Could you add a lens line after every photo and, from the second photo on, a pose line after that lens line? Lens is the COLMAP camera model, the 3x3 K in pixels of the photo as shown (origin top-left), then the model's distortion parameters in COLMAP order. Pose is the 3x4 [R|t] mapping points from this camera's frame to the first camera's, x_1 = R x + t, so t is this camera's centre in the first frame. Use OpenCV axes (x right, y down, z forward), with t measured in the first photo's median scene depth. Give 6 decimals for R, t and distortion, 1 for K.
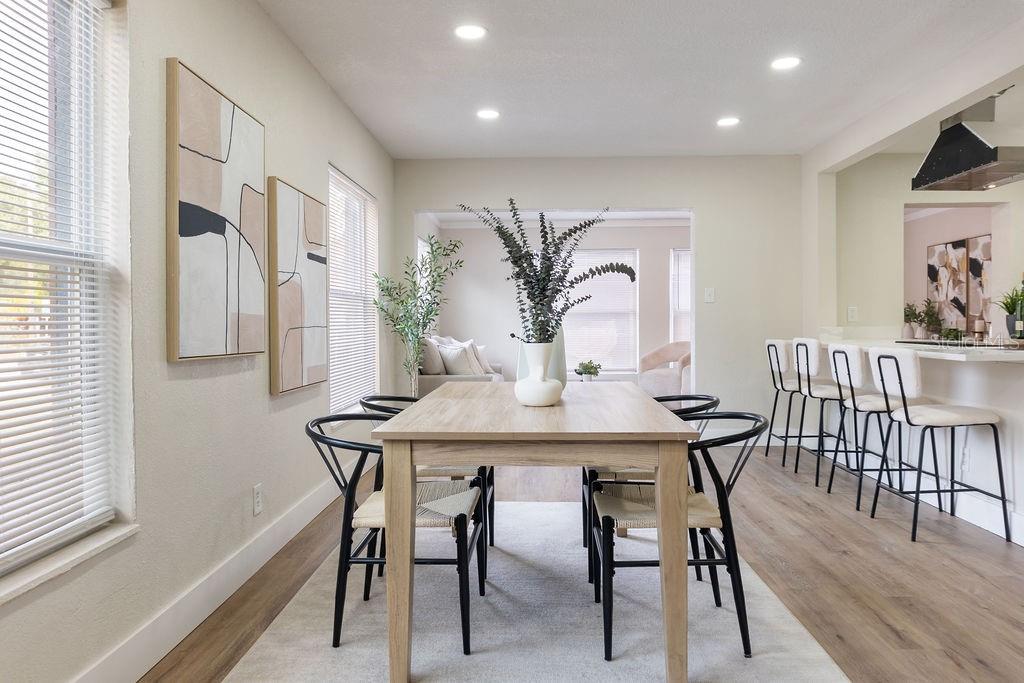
lens RADIAL K [[689.2, 0, 513.7], [0, 689.2, 319.2], [0, 0, 1]] dist [-0.002991, -0.001151]
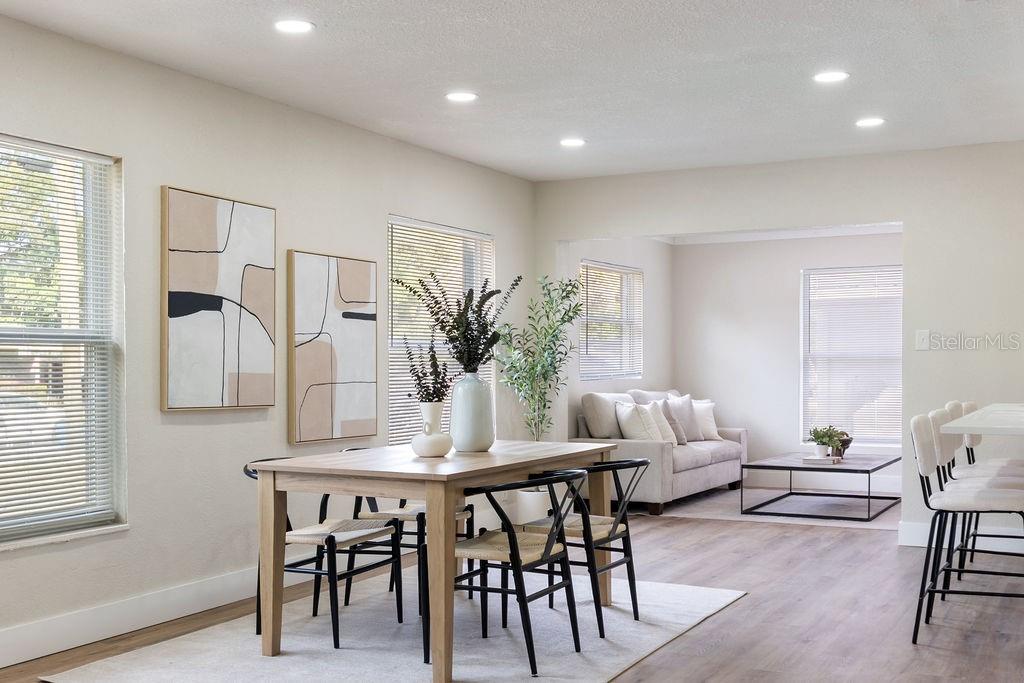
lens RADIAL K [[1103.1, 0, 512.0], [0, 1103.1, 341.5], [0, 0, 1]] dist [0.002487, -0.002632]
pose [[0.897412, -0.002210, -0.441188, 0.942080], [-0.002995, 0.999934, -0.011101, -0.046026], [0.441183, 0.011283, 0.897346, -0.563044]]
